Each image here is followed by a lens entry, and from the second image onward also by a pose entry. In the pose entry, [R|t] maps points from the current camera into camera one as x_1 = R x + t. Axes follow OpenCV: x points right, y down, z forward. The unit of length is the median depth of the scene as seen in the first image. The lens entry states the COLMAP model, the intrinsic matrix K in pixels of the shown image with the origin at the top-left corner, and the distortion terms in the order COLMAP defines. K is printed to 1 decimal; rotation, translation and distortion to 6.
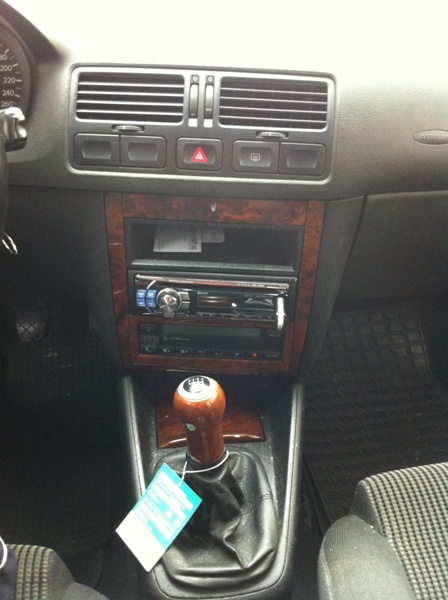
lens RADIAL K [[578.1, 0, 224.0], [0, 578.1, 300.0], [0, 0, 1]] dist [0.013939, -0.018617]
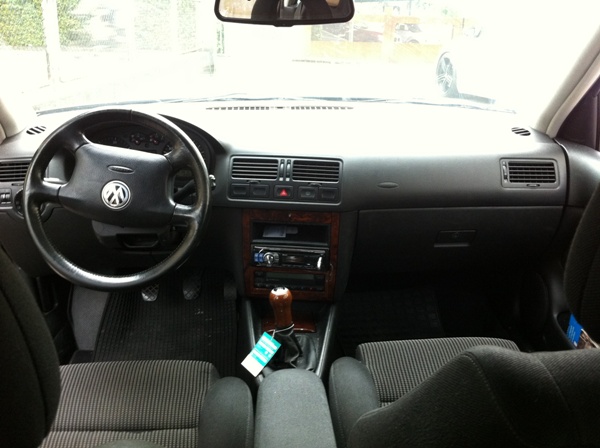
lens RADIAL K [[578.1, 0, 300.0], [0, 578.1, 224.0], [0, 0, 1]] dist [0.013939, -0.018617]
pose [[0.997705, 0.006268, -0.067422, 0.175782], [-0.019186, 0.981068, -0.192710, 0.310240], [0.064937, 0.193561, 0.978937, -1.208225]]
